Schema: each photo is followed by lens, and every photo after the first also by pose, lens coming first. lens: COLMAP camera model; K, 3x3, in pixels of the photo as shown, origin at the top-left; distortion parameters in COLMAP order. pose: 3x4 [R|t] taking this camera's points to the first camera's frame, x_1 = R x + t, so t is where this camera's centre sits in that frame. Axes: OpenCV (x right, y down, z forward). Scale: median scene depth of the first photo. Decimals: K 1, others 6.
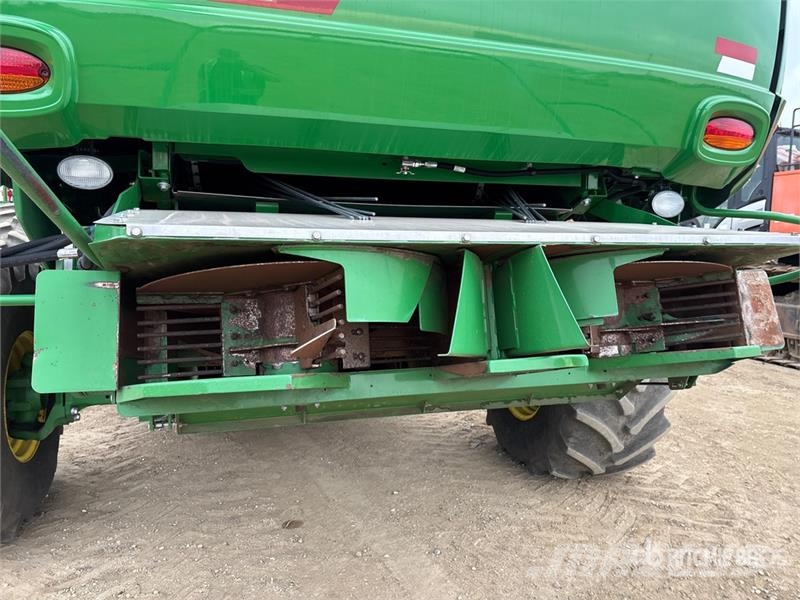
lens RADIAL K [[610.8, 0, 400.0], [0, 610.8, 300.0], [0, 0, 1]] dist [0.021548, -0.005682]
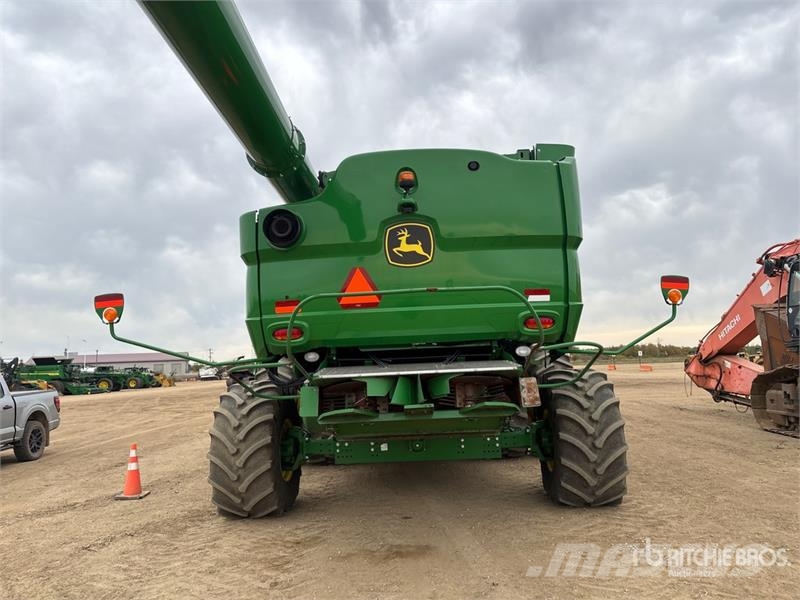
lens RADIAL K [[610.2, 0, 416.0], [0, 610.2, 285.5], [0, 0, 1]] dist [0.017799, 0.005654]
pose [[0.950613, -0.089970, -0.297052, 1.053490], [0.025355, 0.976377, -0.214583, 0.138927], [0.309340, 0.196454, 0.930438, -2.001620]]
